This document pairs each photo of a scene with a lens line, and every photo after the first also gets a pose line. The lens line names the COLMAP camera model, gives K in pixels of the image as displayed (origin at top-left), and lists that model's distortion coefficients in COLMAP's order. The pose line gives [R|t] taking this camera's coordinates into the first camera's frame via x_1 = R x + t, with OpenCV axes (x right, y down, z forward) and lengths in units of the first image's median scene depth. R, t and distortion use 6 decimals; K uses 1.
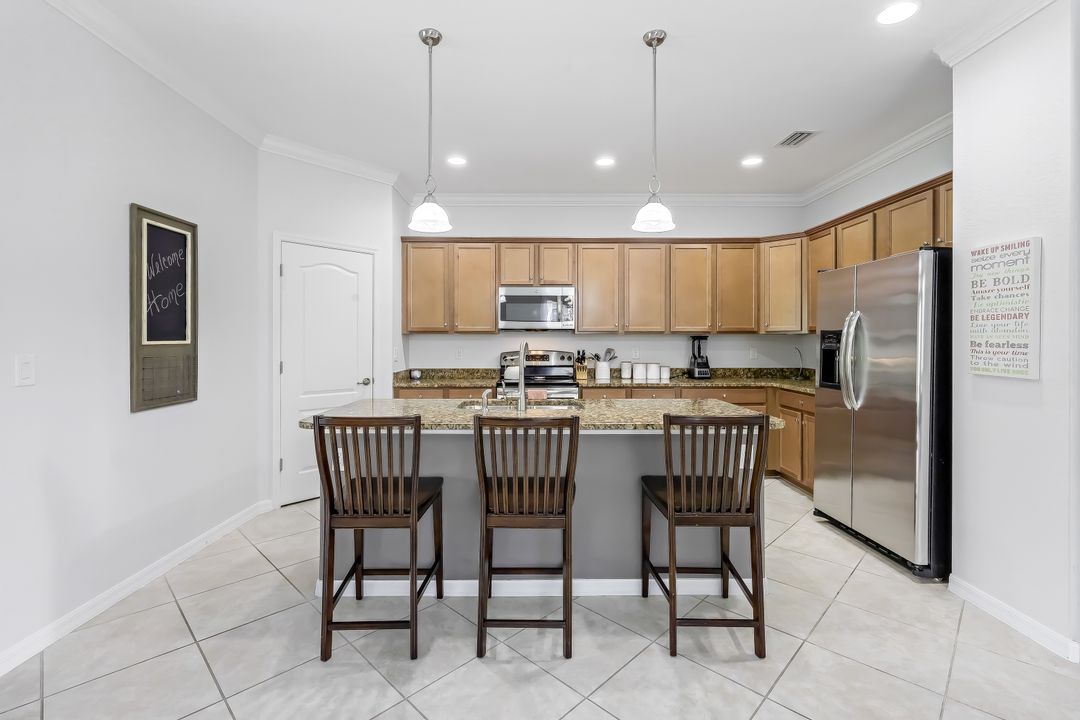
lens RADIAL K [[485.4, 0, 535.7], [0, 485.4, 345.0], [0, 0, 1]] dist [0.002804, -0.001048]
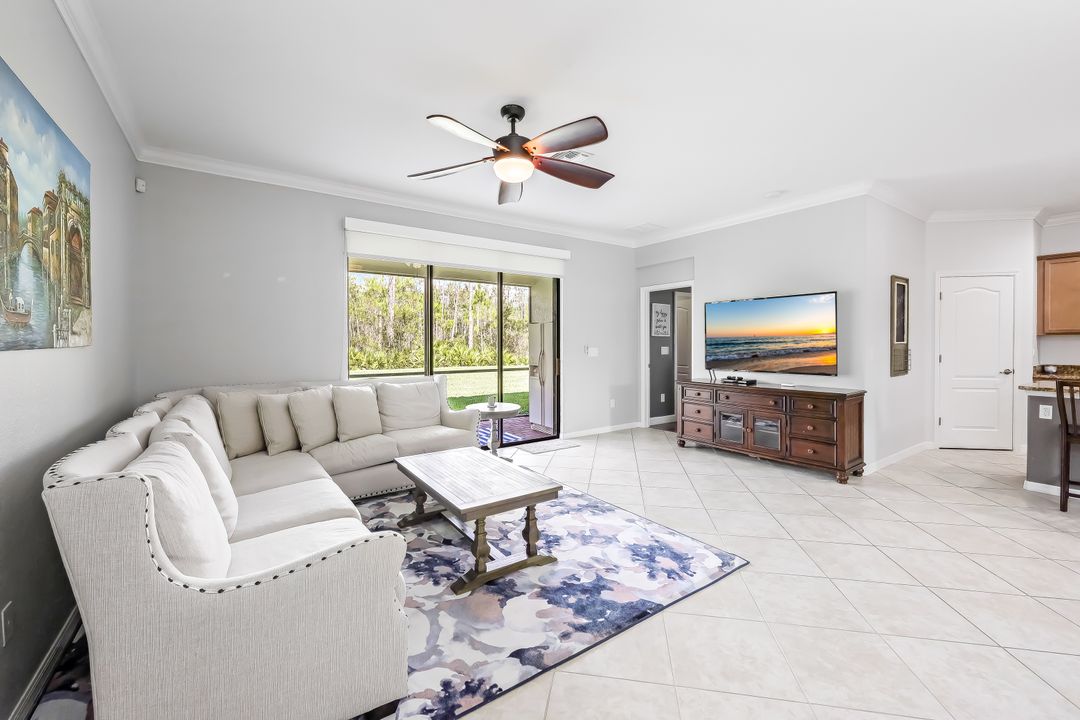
lens RADIAL K [[436.4, 0, 534.1], [0, 436.4, 347.6], [0, 0, 1]] dist [-0.000086, 0.000065]
pose [[0.562816, 0.004162, -0.826572, -0.085177], [-0.001405, 0.999991, 0.004078, 0.005610], [0.826581, -0.001133, 0.562816, -0.723949]]
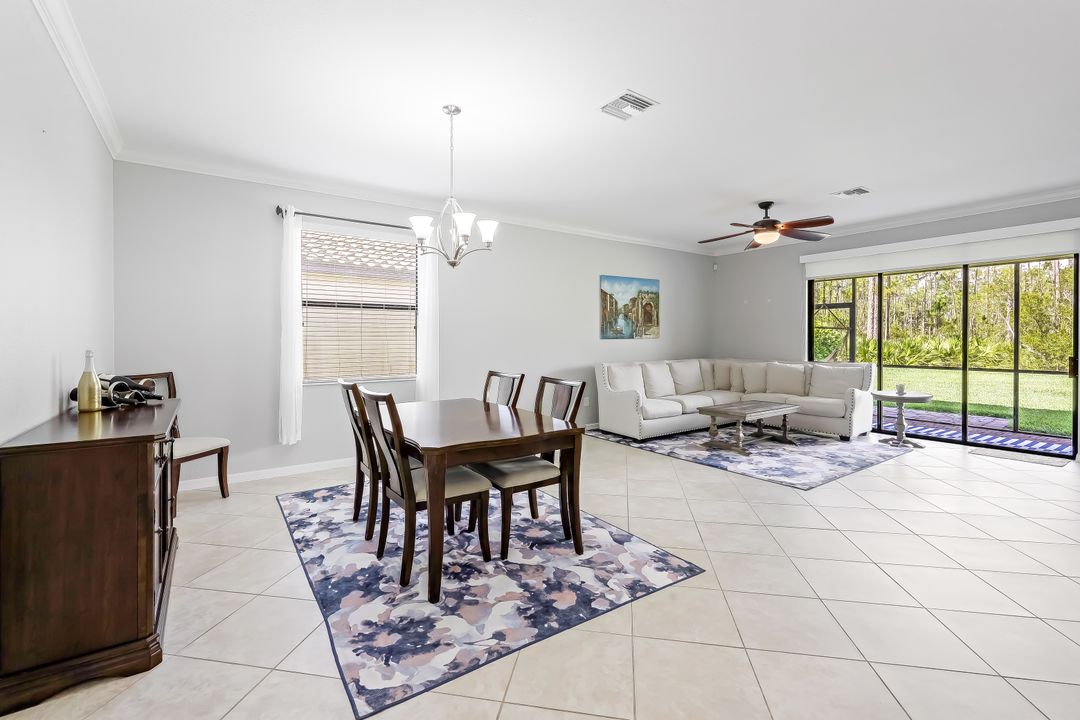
lens RADIAL K [[466.5, 0, 540.0], [0, 466.5, 342.1], [0, 0, 1]] dist [-0.000400, 0.000208]
pose [[-0.822335, 0.006143, -0.568970, 0.517930], [-0.003258, 0.999874, 0.015505, -0.003589], [0.568994, 0.014604, -0.822212, 0.271678]]
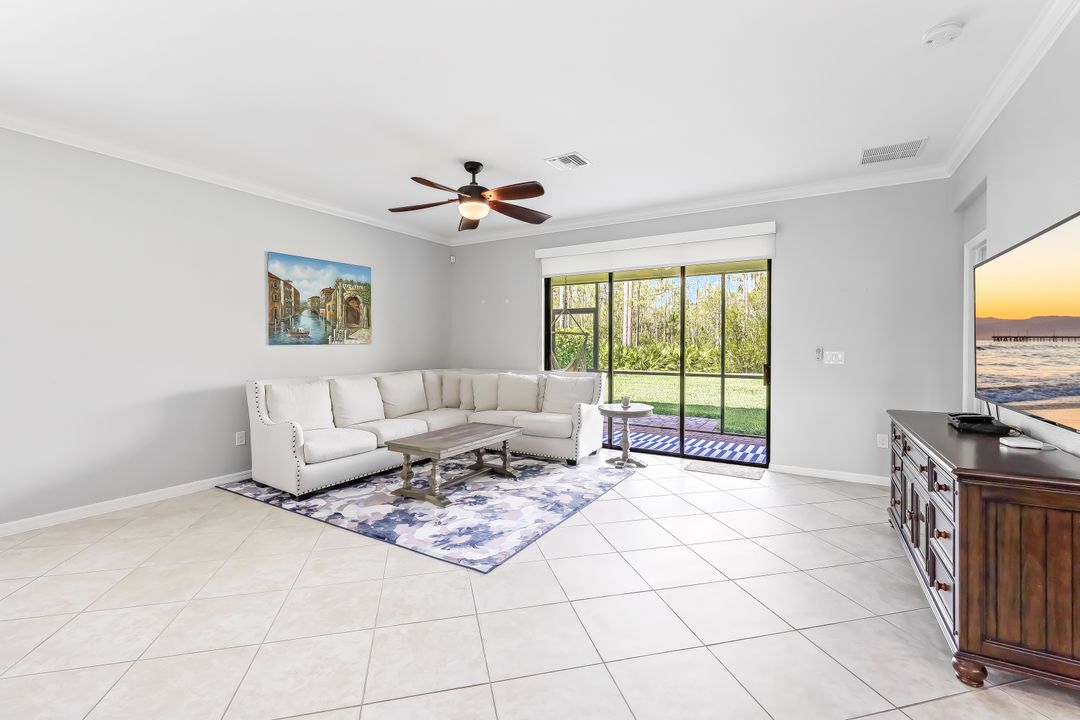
lens RADIAL K [[466.5, 0, 534.9], [0, 466.5, 351.4], [0, 0, 1]] dist [-0.000400, 0.000208]
pose [[-0.523488, 0.012534, -0.851941, 0.068048], [-0.009930, 0.999734, 0.020809, -0.003259], [0.851975, 0.019353, -0.523225, 0.190428]]
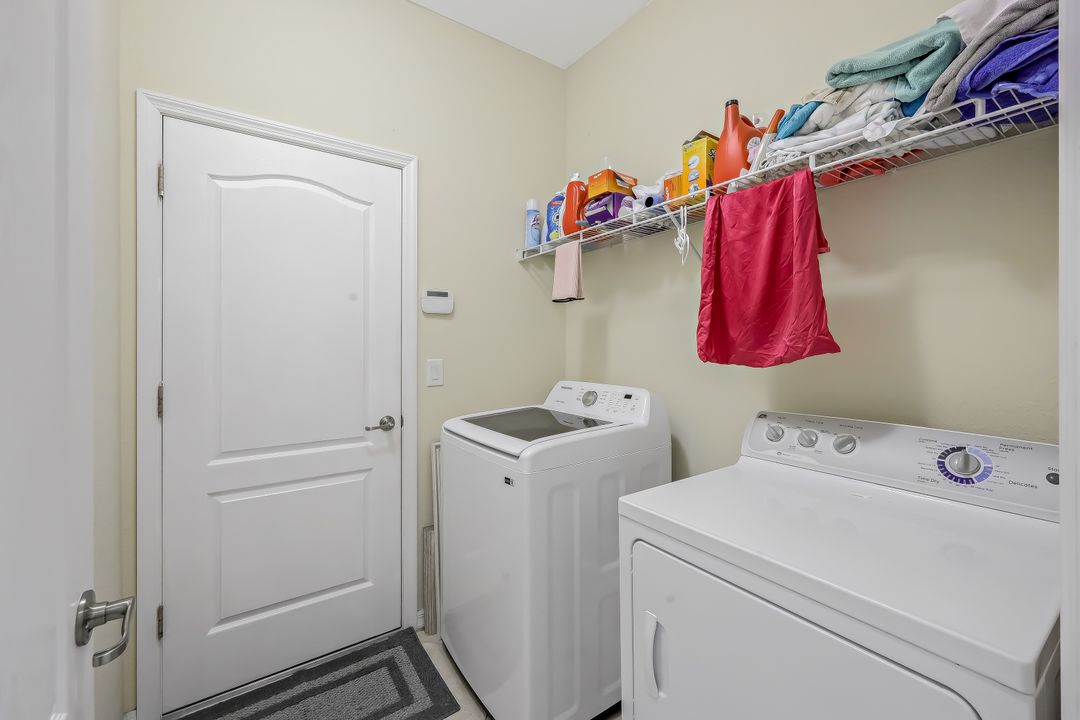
lens RADIAL K [[436.4, 0, 539.9], [0, 436.4, 349.9], [0, 0, 1]] dist [-0.000086, 0.000065]
pose [[0.967283, 0.000759, -0.253699, -0.081187], [-0.000448, 0.999999, 0.001285, -0.000113], [0.253700, -0.001129, 0.967282, 0.582935]]
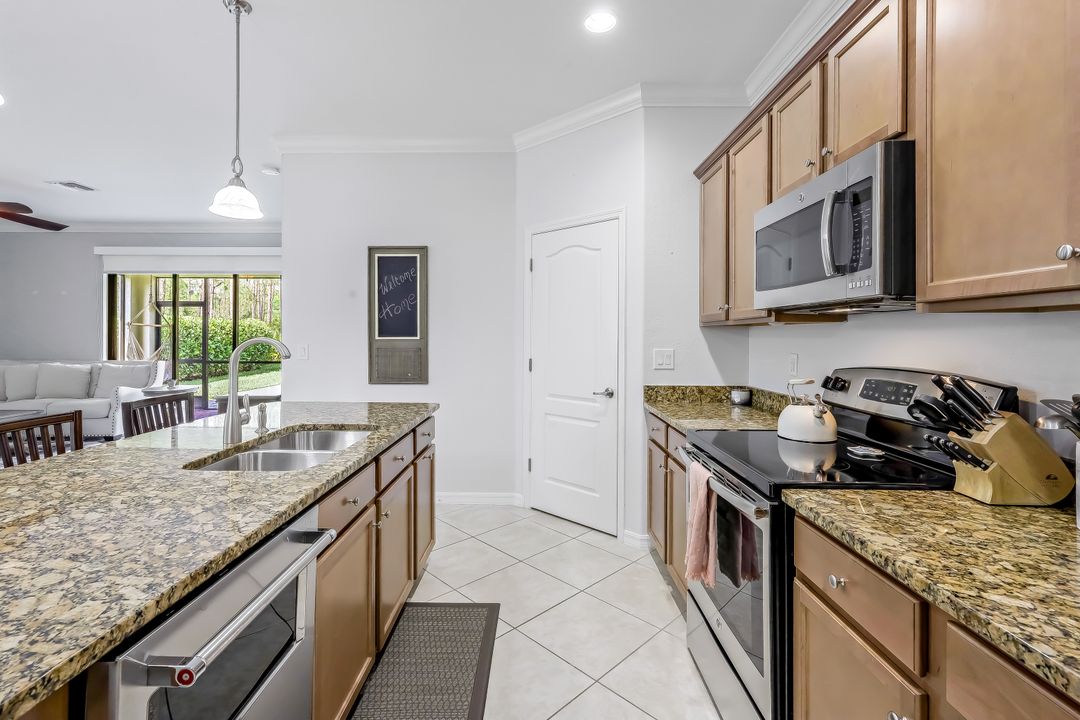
lens RADIAL K [[485.4, 0, 529.8], [0, 485.4, 337.5], [0, 0, 1]] dist [0.002804, -0.001048]
pose [[-0.022274, 0.001396, -0.999751, 0.376661], [-0.012649, 0.999919, 0.001678, -0.008565], [0.999672, 0.012683, -0.022255, 0.857129]]
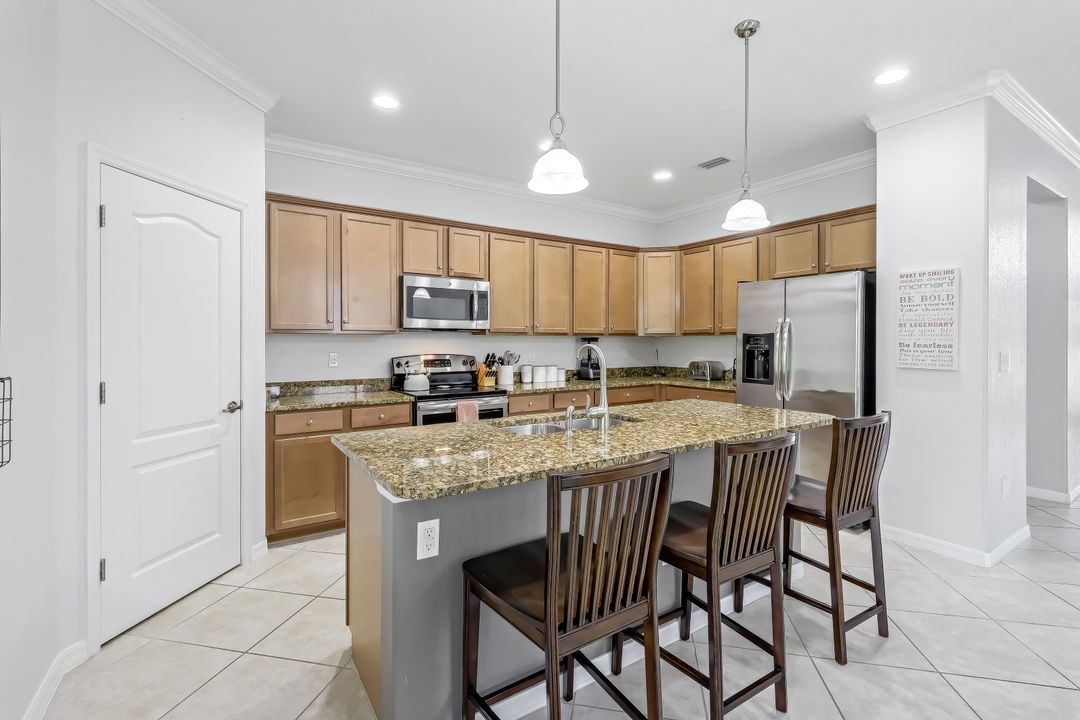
lens RADIAL K [[485.4, 0, 540.2], [0, 485.4, 345.1], [0, 0, 1]] dist [0.002804, -0.001048]
pose [[0.839413, -0.004894, 0.543472, -0.341973], [0.006169, 0.999981, -0.000523, -0.003800], [-0.543459, 0.003791, 0.839427, 0.227476]]
